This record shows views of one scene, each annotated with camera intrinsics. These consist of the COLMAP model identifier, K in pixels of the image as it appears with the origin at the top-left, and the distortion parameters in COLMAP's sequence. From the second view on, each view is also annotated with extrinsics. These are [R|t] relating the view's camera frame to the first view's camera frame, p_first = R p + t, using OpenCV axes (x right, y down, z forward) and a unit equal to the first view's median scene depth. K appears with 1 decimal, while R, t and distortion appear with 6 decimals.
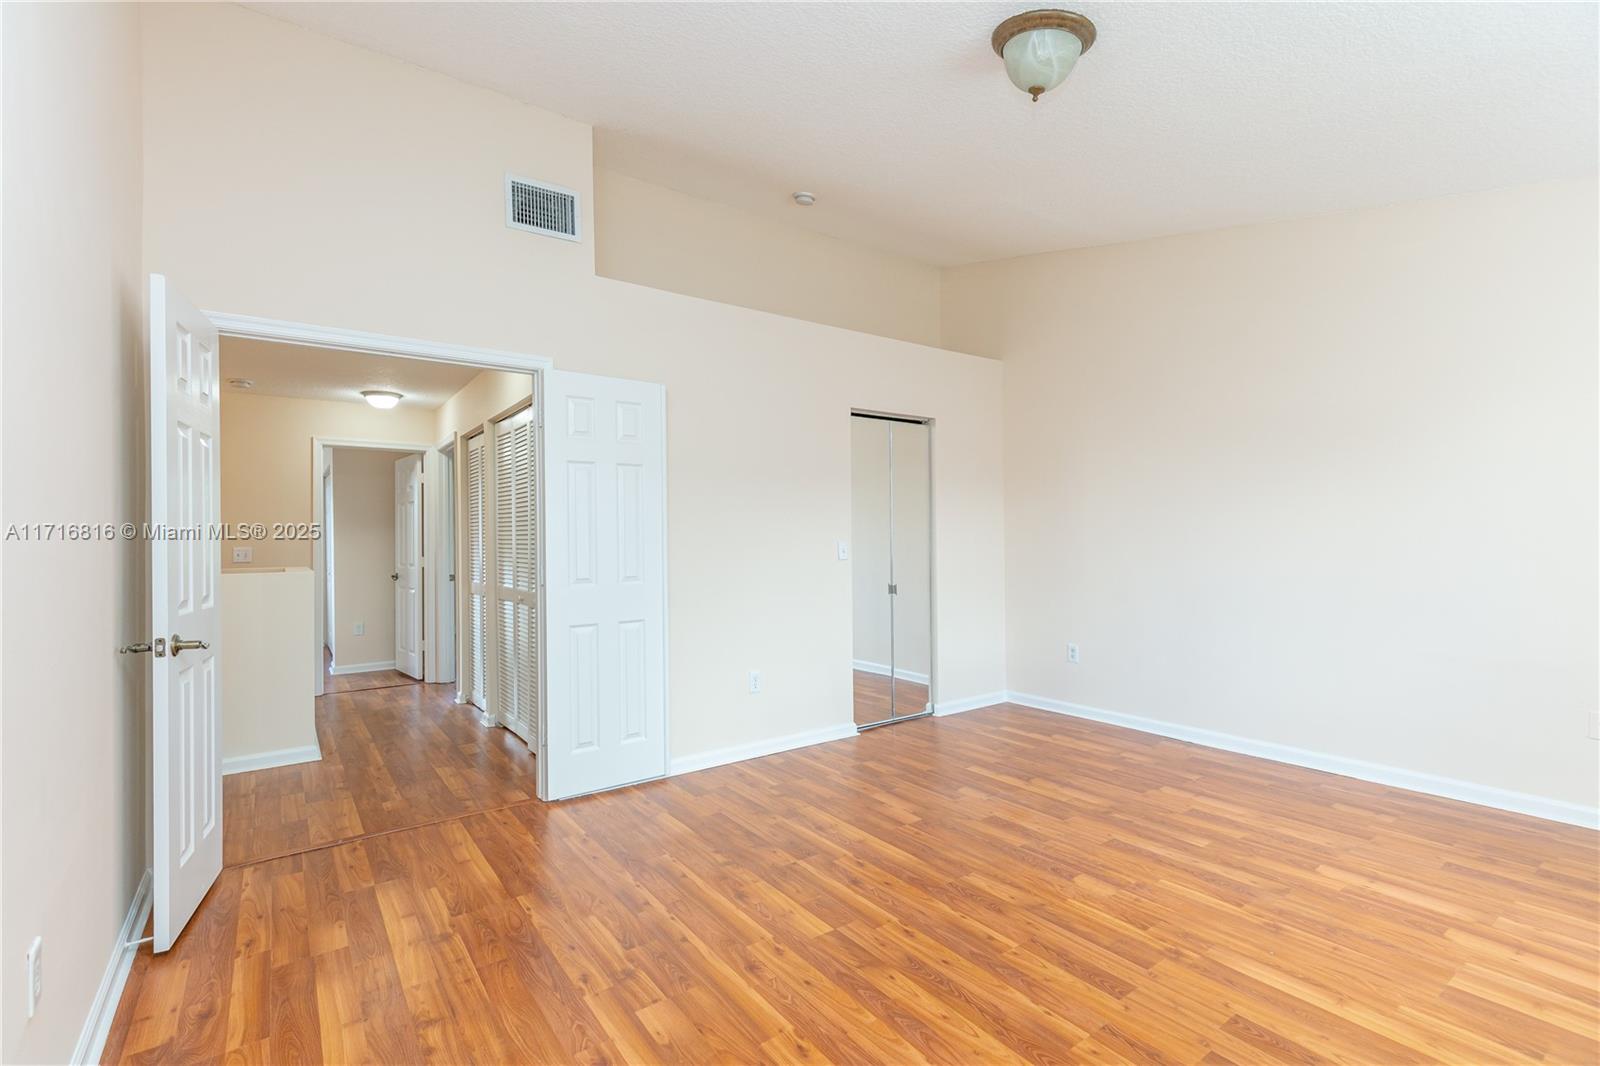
lens RADIAL K [[728.1, 0, 800.0], [0, 728.1, 533.0], [0, 0, 1]] dist [0.003848, -0.000004]
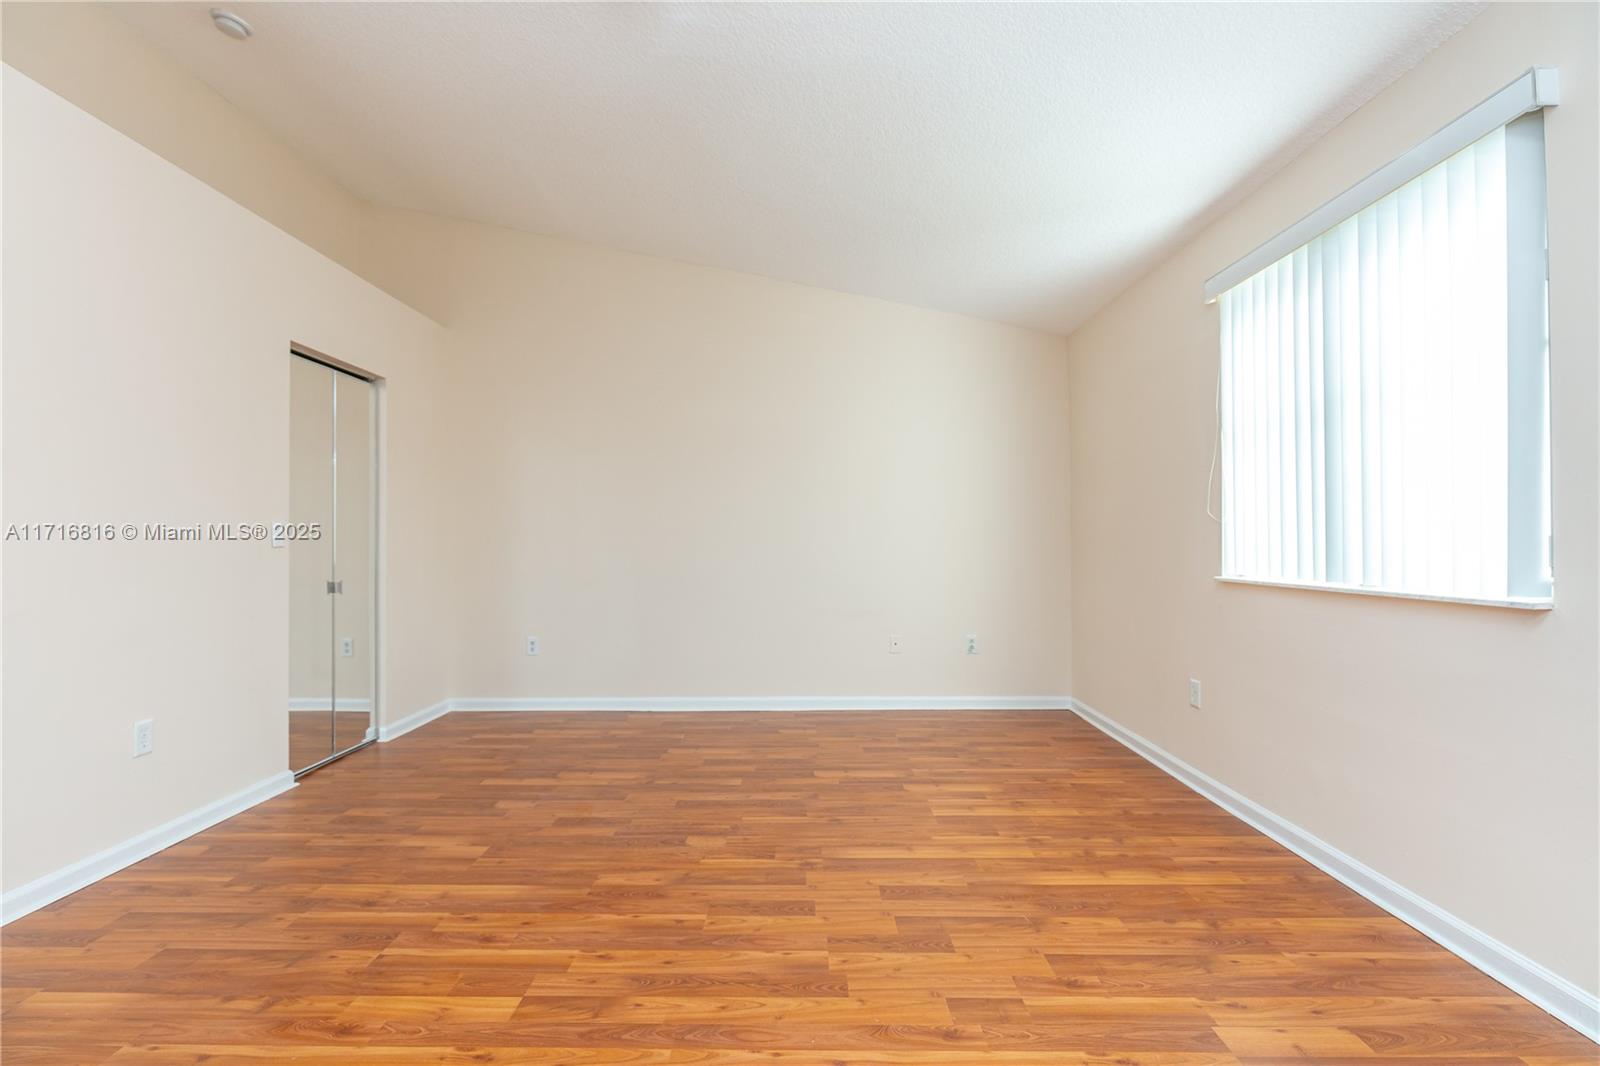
lens RADIAL K [[716.1, 0, 800.1], [0, 716.1, 537.6], [0, 0, 1]] dist [-0.002289, -0.000952]
pose [[0.598126, 0.010563, 0.801332, -0.317781], [-0.002283, 0.999932, -0.011477, 0.053882], [-0.801399, 0.005035, 0.598109, 0.254023]]
